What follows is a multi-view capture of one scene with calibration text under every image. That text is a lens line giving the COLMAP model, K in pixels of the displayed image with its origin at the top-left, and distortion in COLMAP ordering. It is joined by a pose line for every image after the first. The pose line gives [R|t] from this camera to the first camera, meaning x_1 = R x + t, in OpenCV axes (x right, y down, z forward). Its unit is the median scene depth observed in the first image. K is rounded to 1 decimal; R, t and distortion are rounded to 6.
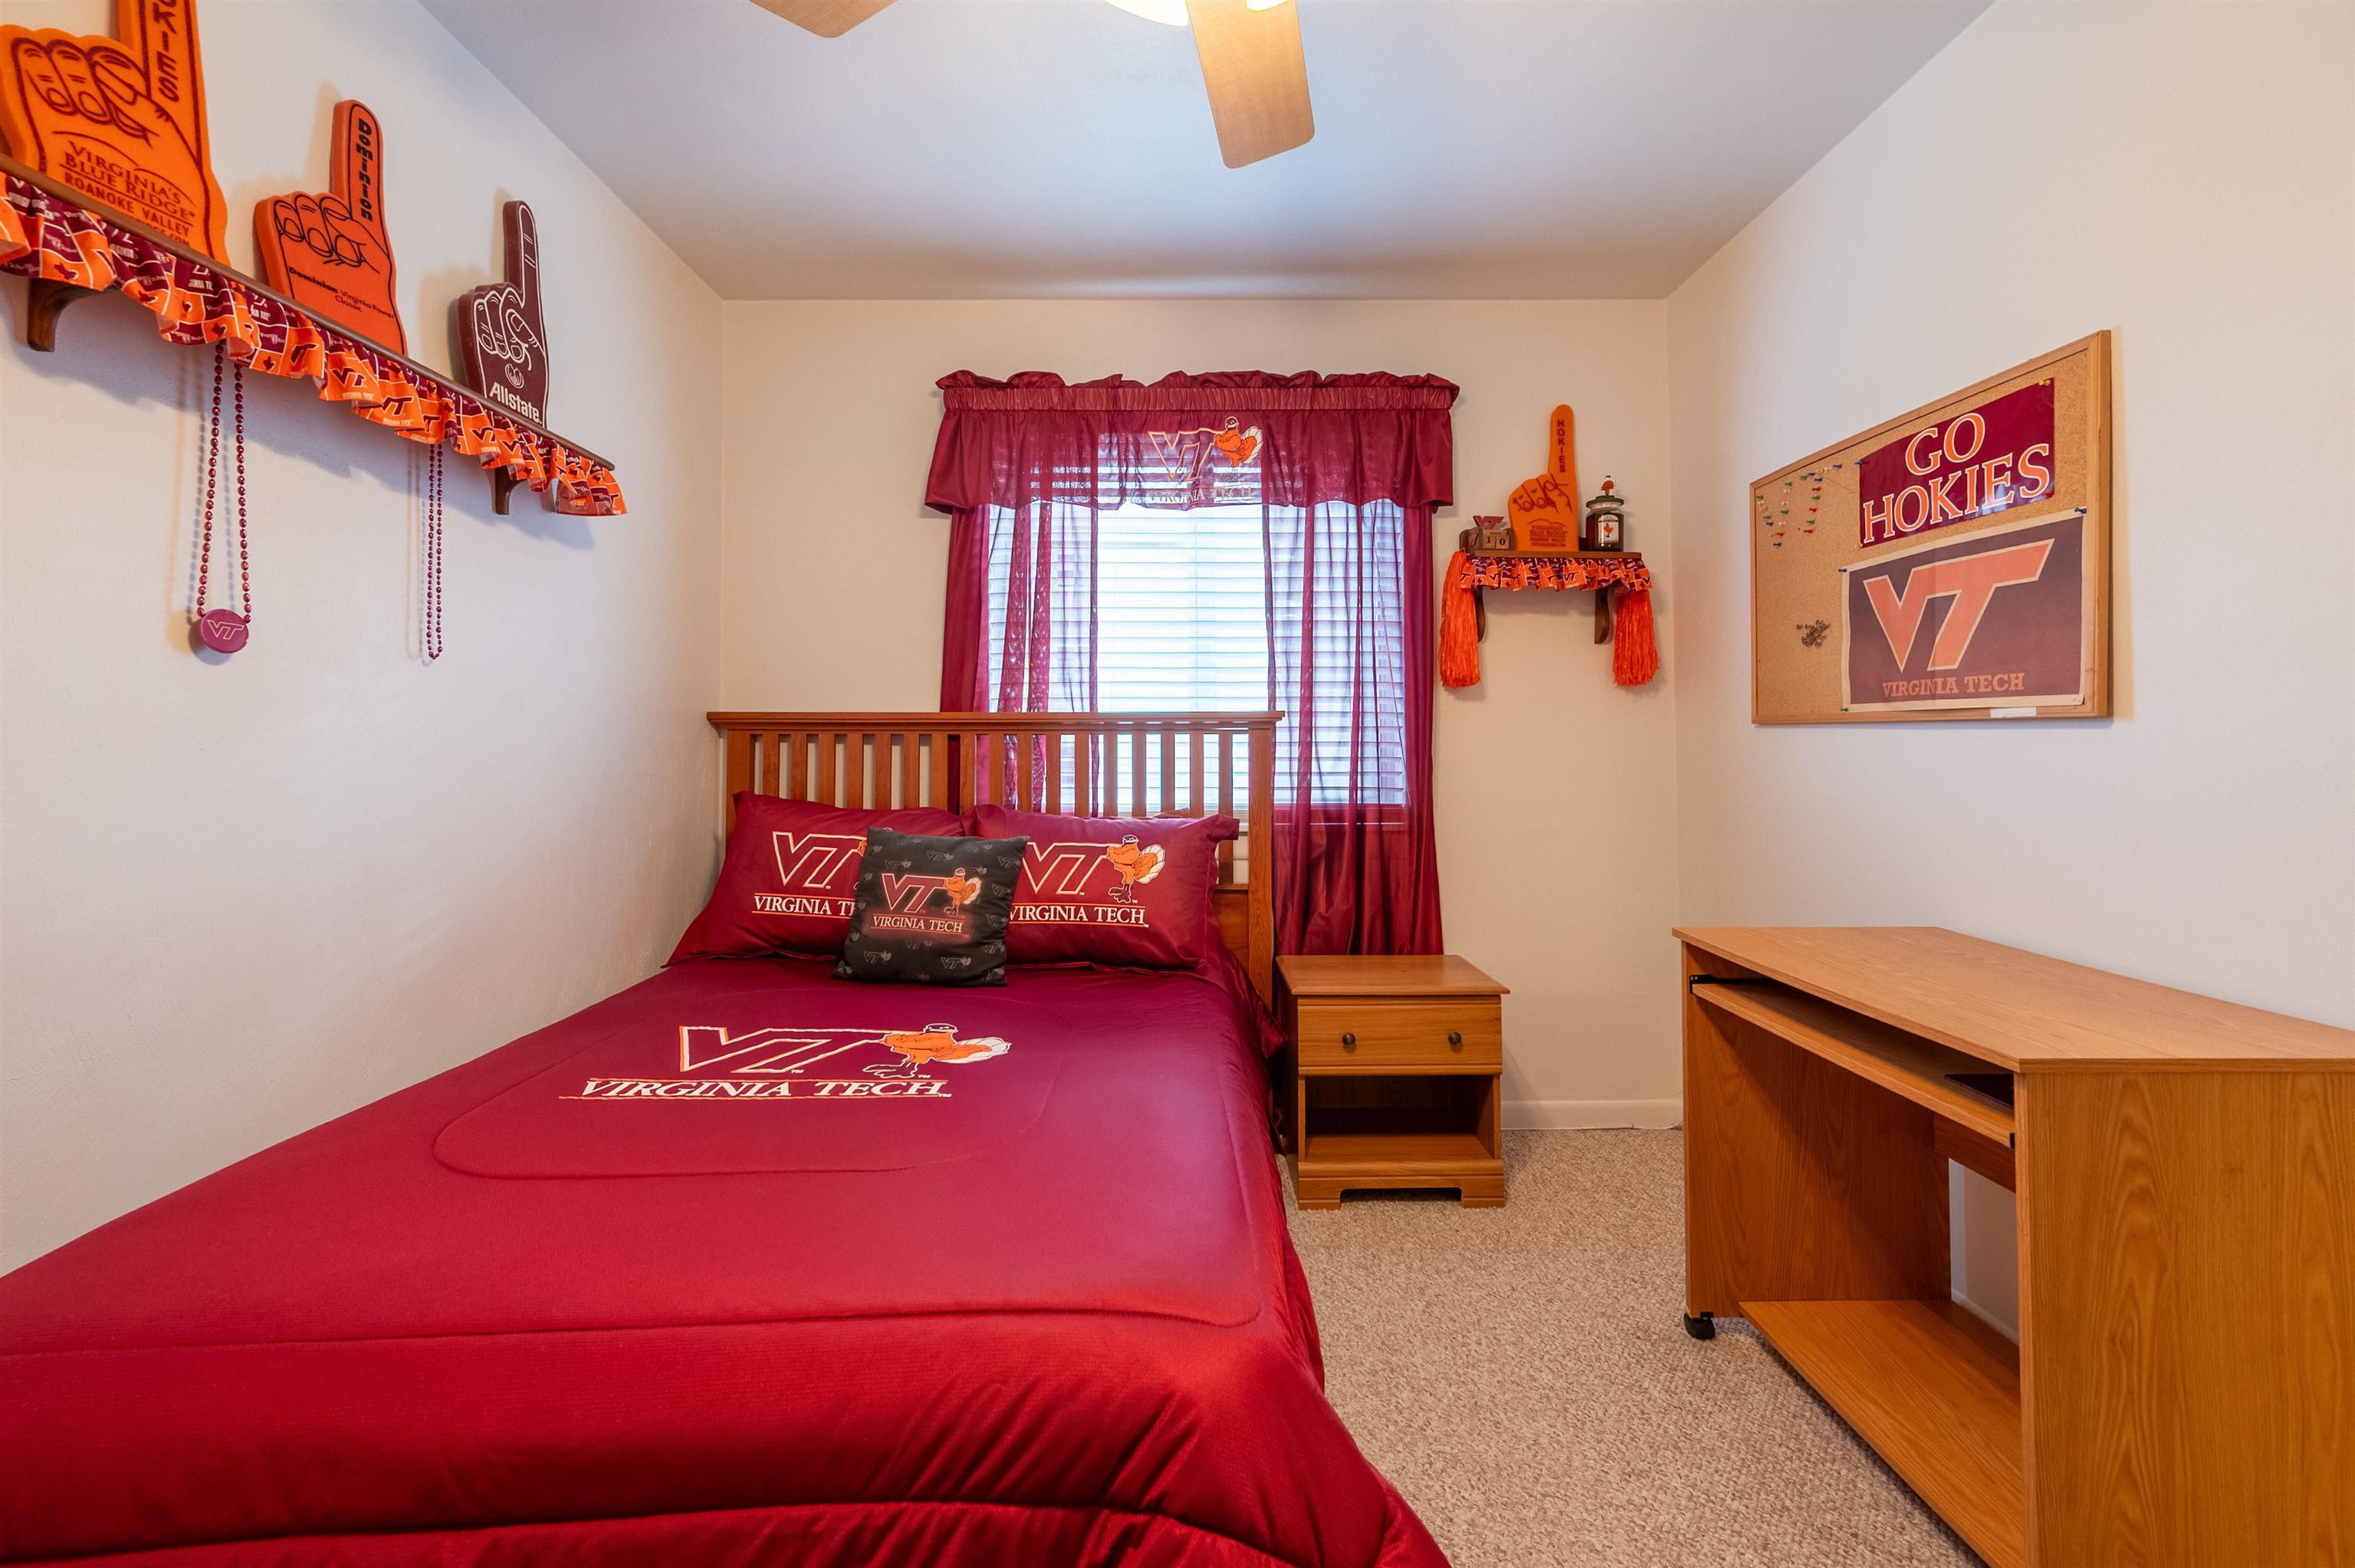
lens RADIAL K [[952.2, 0, 1177.4], [0, 952.2, 746.8], [0, 0, 1]] dist [-0.000121, 0.000107]
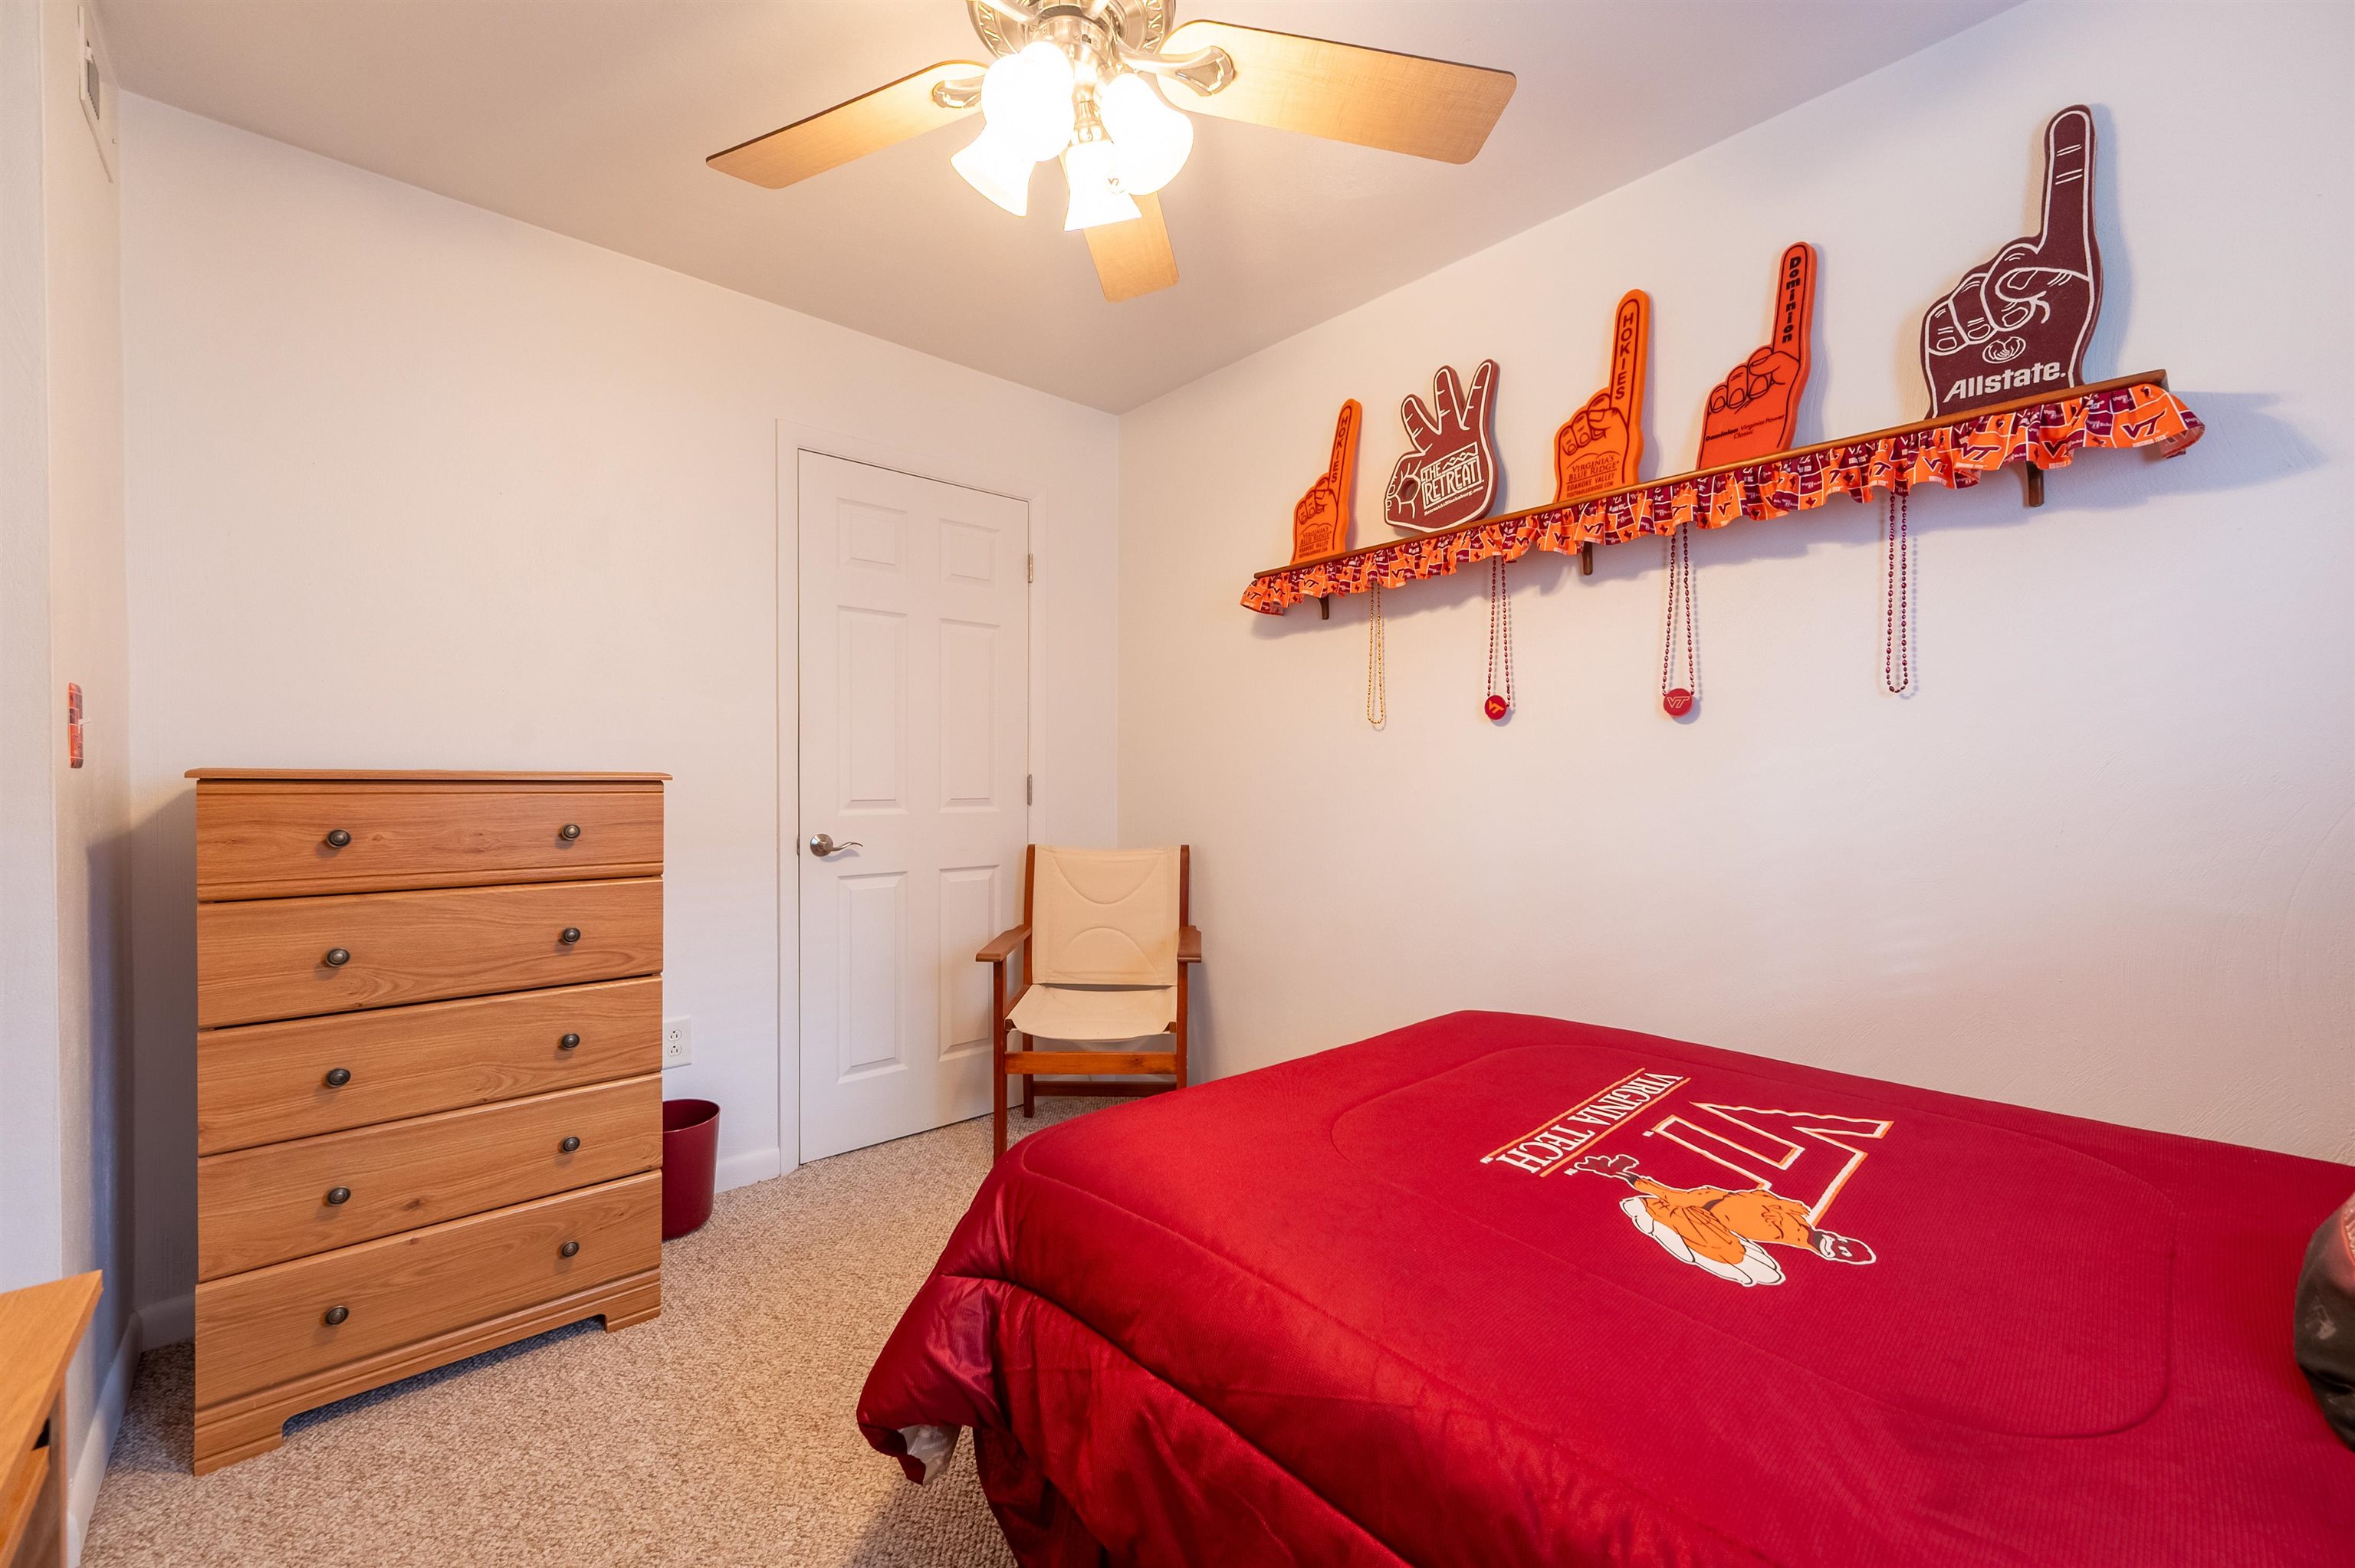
lens RADIAL K [[959.8, 0, 1183.1], [0, 959.8, 799.6], [0, 0, 1]] dist [0.000222, 0.000053]
pose [[-0.735328, 0.022627, -0.677333, 0.555499], [0.007839, 0.999660, 0.024884, -0.007957], [0.677666, 0.012988, -0.735255, 1.383770]]
